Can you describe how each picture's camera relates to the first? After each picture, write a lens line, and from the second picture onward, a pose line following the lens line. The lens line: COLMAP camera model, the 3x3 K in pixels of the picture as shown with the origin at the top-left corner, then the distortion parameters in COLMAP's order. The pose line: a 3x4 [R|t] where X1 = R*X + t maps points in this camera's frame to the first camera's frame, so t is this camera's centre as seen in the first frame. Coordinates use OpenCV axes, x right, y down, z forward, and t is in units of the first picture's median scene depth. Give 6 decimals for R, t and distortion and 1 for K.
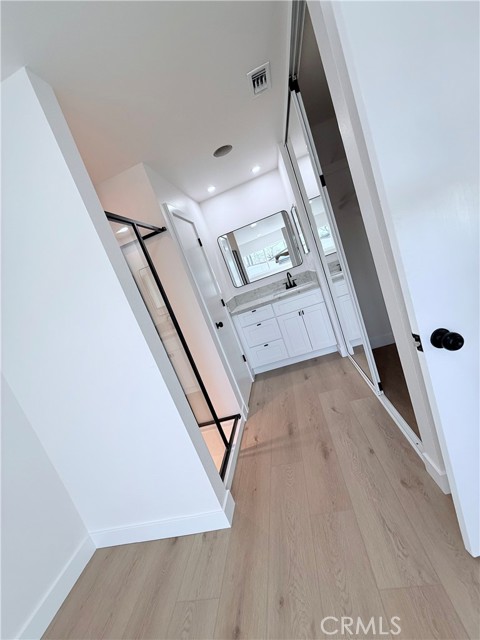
lens RADIAL K [[255.8, 0, 238.0], [0, 255.8, 320.8], [0, 0, 1]] dist [0.007461, 0.000868]
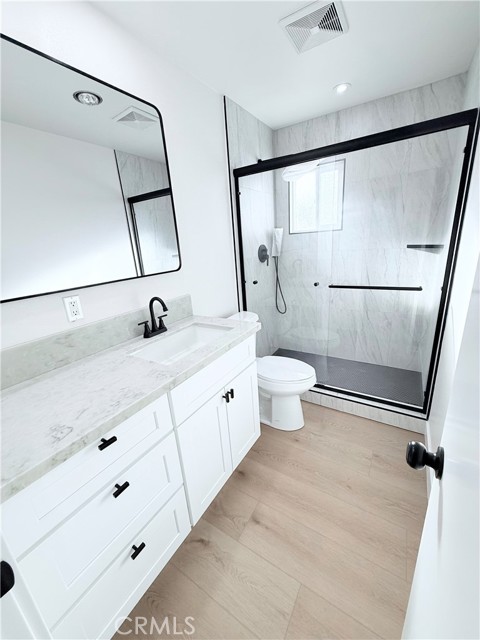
lens RADIAL K [[255.8, 0, 236.9], [0, 255.8, 321.0], [0, 0, 1]] dist [0.007461, 0.000868]
pose [[0.401194, 0.048621, 0.914702, -0.124750], [0.094294, 0.991093, -0.094040, -0.109855], [-0.911127, 0.123980, 0.393036, 0.795206]]
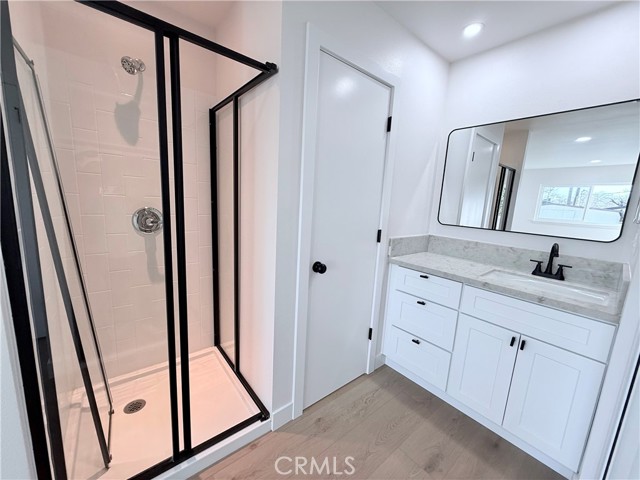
lens RADIAL K [[255.8, 0, 319.4], [0, 255.8, 242.4], [0, 0, 1]] dist [0.007461, 0.000868]
pose [[0.682937, 0.478165, -0.552228, 0.171210], [-0.418300, 0.875755, 0.240993, -0.136601], [0.598851, 0.066414, 0.798102, 0.428423]]
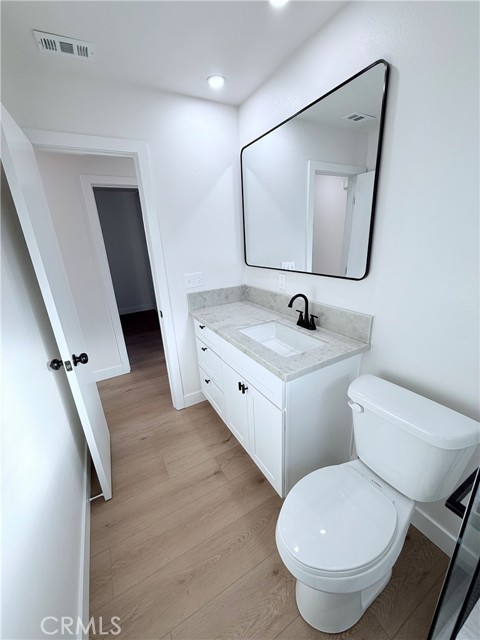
lens RADIAL K [[255.8, 0, 239.2], [0, 255.8, 320.5], [0, 0, 1]] dist [0.007461, 0.000868]
pose [[0.601475, 0.527663, -0.599833, 0.442594], [-0.301241, 0.845208, 0.441450, -0.332201], [0.739920, -0.084827, 0.667325, 0.681149]]
